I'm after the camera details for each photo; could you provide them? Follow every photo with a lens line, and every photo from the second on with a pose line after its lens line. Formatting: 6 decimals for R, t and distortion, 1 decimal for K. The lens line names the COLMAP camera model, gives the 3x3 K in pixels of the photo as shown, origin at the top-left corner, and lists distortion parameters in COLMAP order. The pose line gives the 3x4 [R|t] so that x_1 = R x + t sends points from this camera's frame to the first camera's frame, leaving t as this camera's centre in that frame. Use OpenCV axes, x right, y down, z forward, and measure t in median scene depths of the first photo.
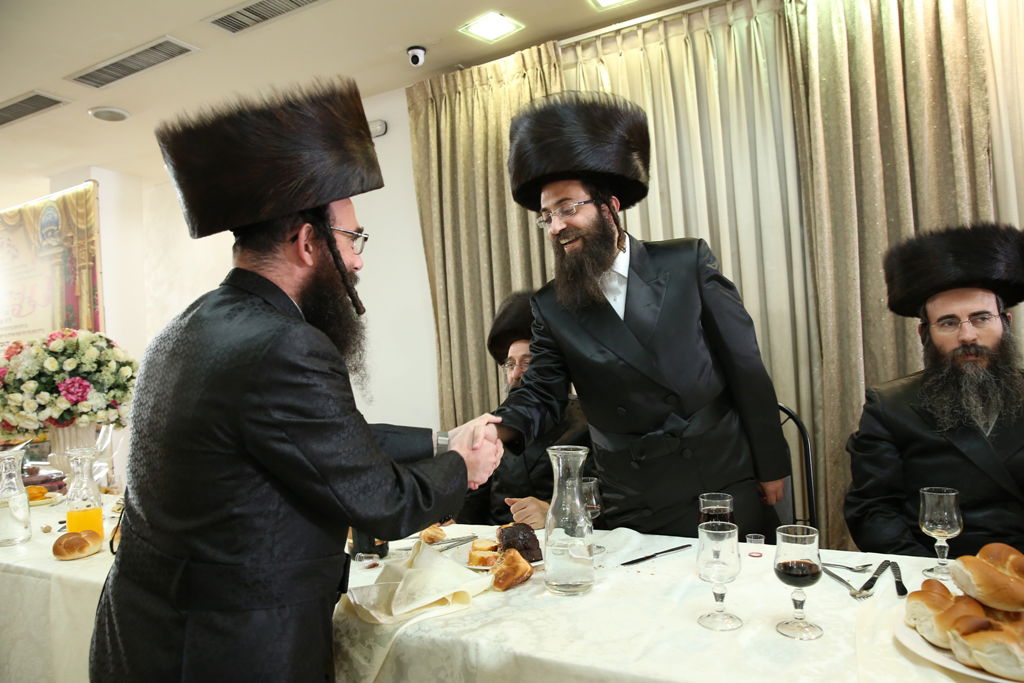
lens RADIAL K [[681.2, 0, 512.0], [0, 681.2, 341.5], [0, 0, 1]] dist [-0.063031, 0.033742]
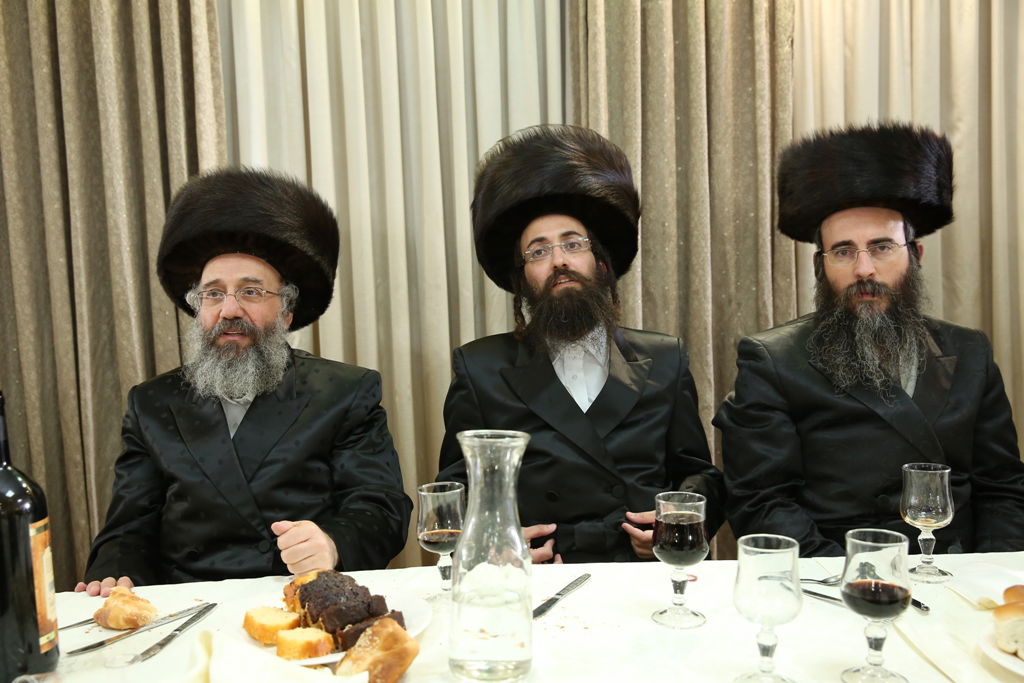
lens RADIAL K [[975.9, 0, 512.0], [0, 975.9, 341.5], [0, 0, 1]] dist [-0.003297, 0.003214]
pose [[0.866503, -0.002156, 0.499167, -0.238534], [-0.028879, 0.998099, 0.054441, 0.025123], [-0.498336, -0.061589, 0.864794, 0.209867]]
